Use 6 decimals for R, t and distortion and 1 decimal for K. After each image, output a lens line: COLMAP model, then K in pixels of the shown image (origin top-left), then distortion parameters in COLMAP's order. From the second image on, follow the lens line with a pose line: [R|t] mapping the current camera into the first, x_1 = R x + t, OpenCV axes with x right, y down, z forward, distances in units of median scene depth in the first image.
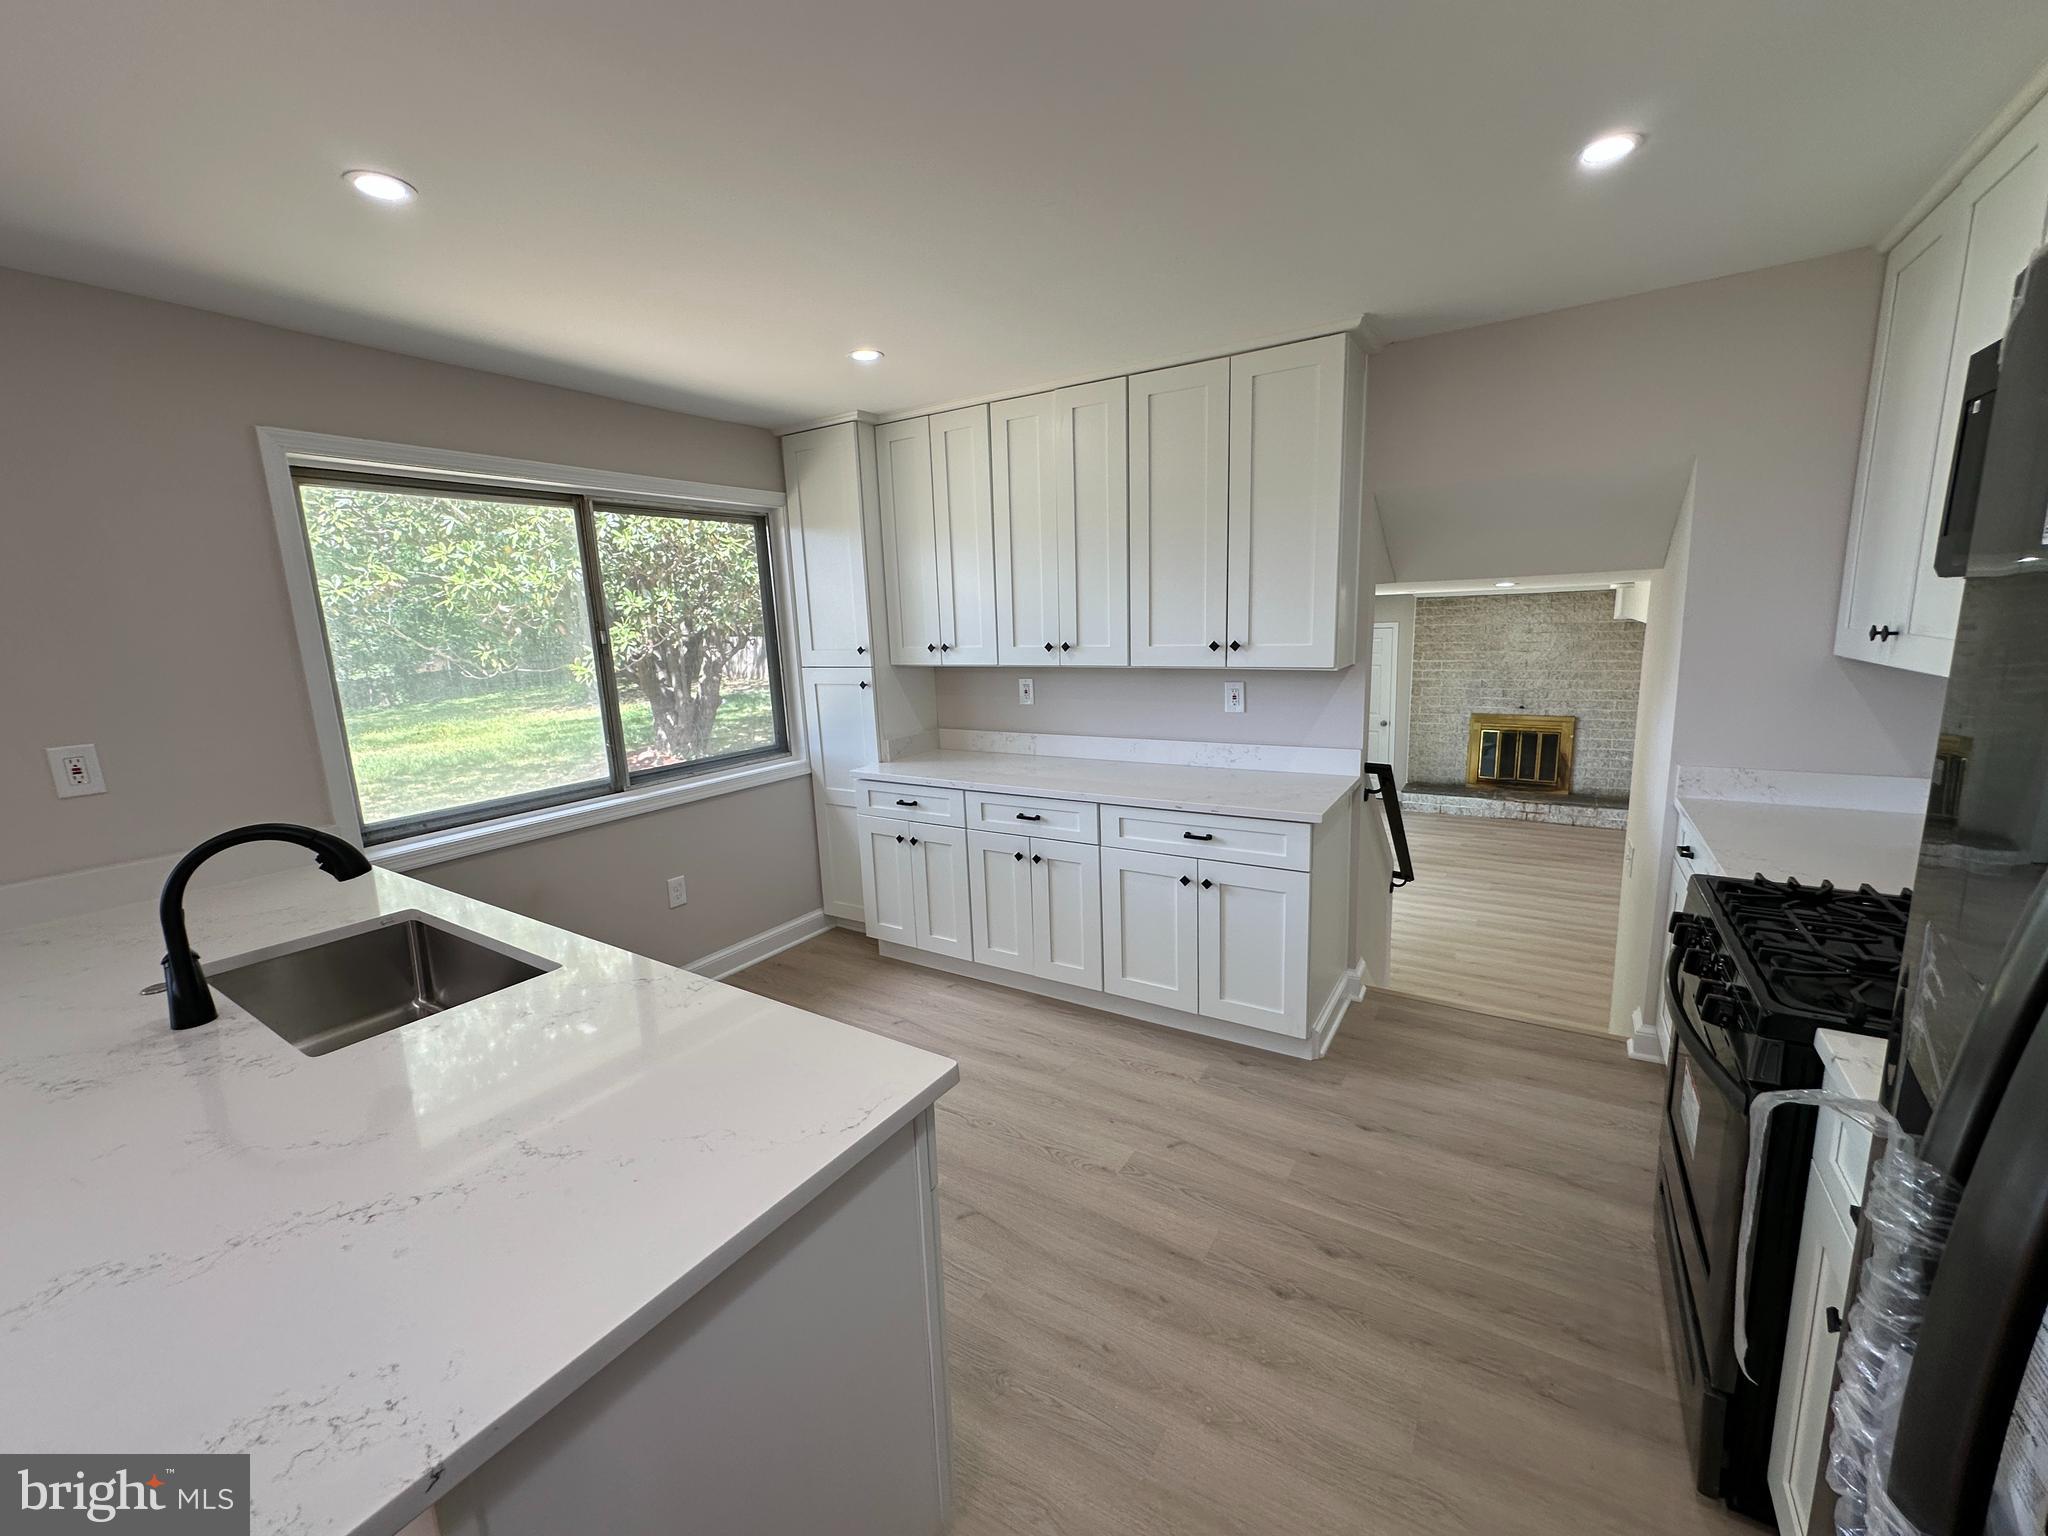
lens RADIAL K [[818.4, 0, 1020.0], [0, 818.4, 764.4], [0, 0, 1]] dist [-0.002842, 0.000853]
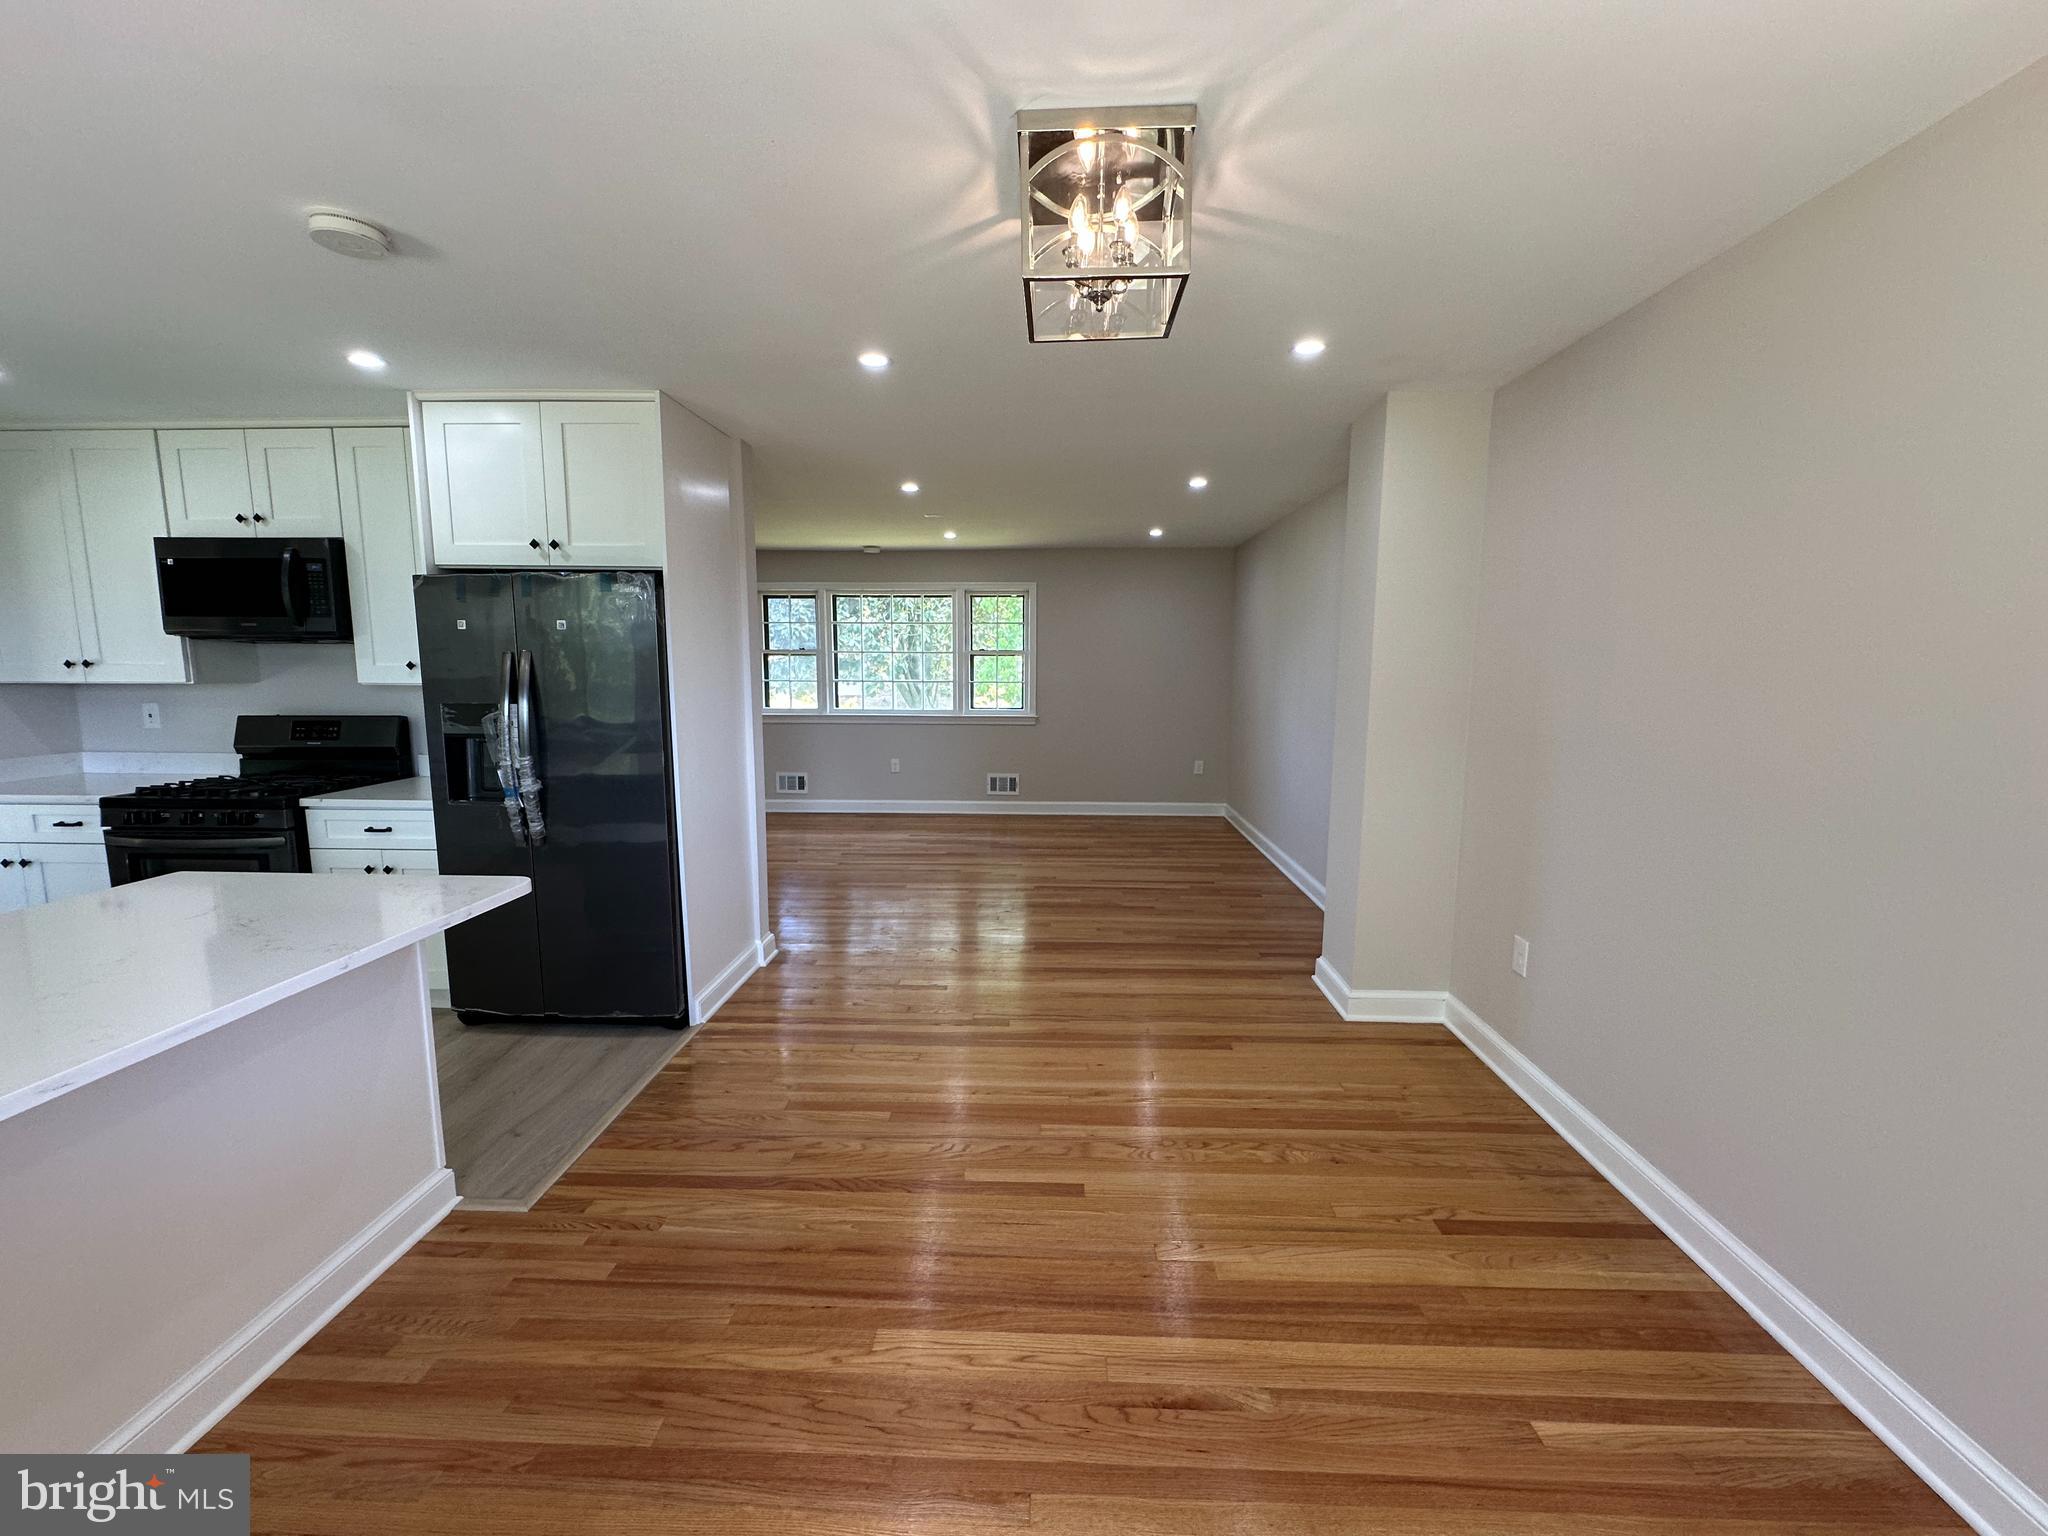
lens RADIAL K [[818.4, 0, 1020.7], [0, 818.4, 765.9], [0, 0, 1]] dist [-0.002842, 0.000853]
pose [[-0.503308, -0.076132, 0.860747, -0.873984], [0.169983, 0.967925, 0.185006, 0.042955], [-0.847223, 0.239427, -0.474224, 0.082780]]
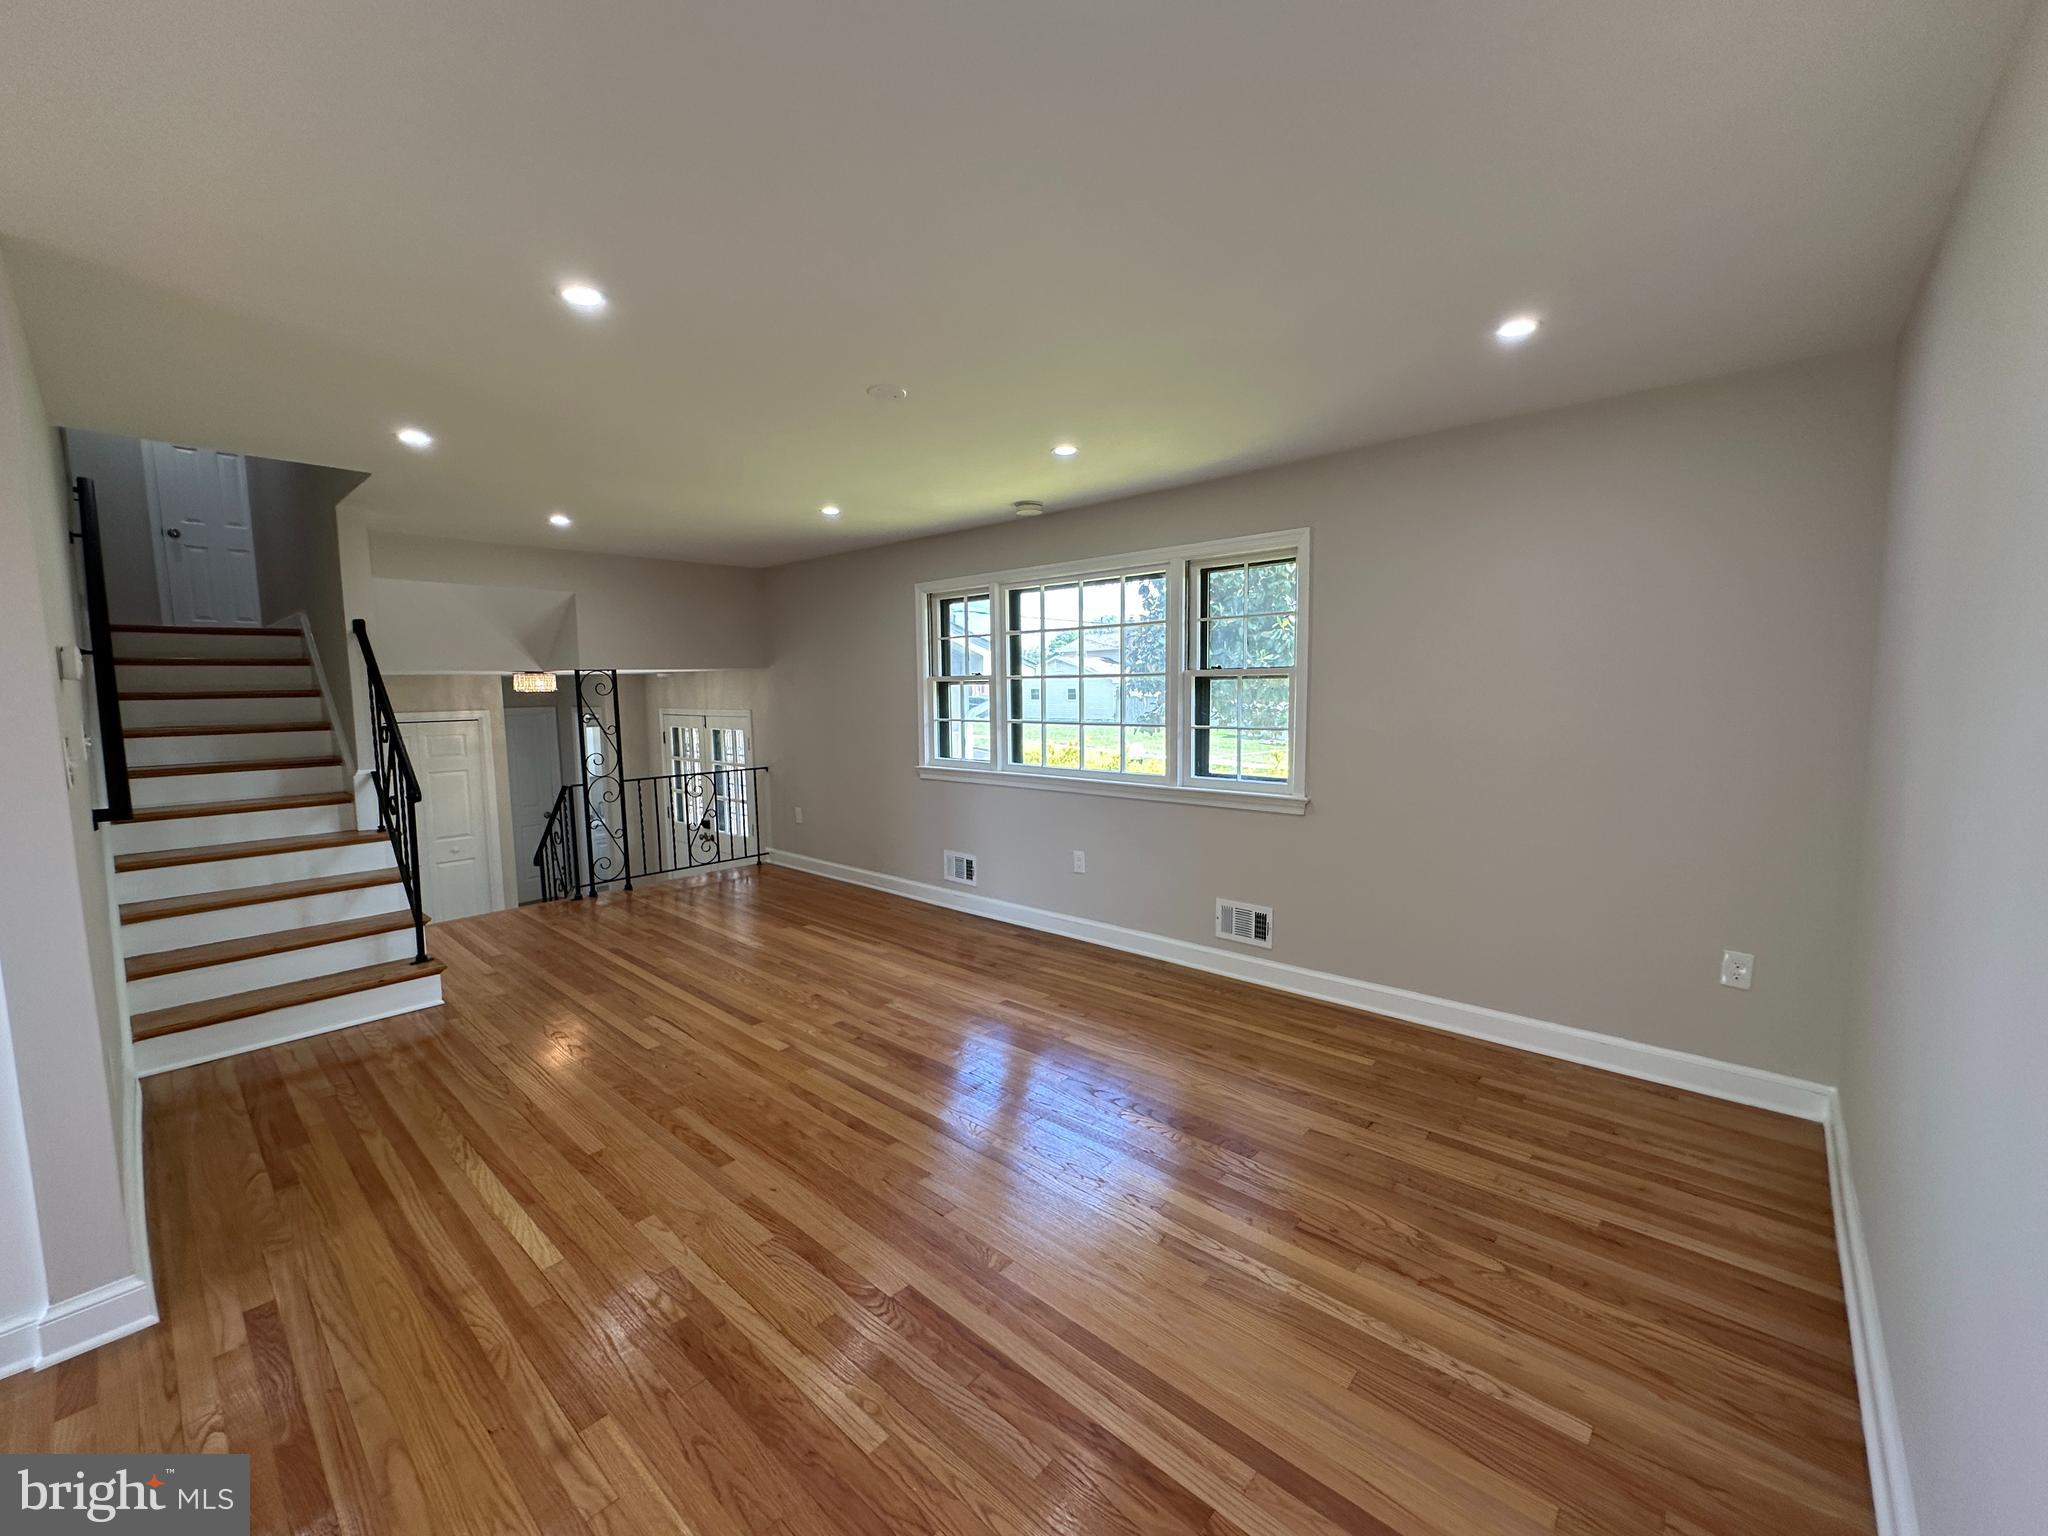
lens RADIAL K [[818.4, 0, 1020.2], [0, 818.4, 764.0], [0, 0, 1]] dist [-0.002842, 0.000853]
pose [[0.167508, -0.057952, 0.984166, -0.135530], [0.183347, 0.982687, 0.026659, 0.181423], [-0.968672, 0.175978, 0.175234, -0.840490]]
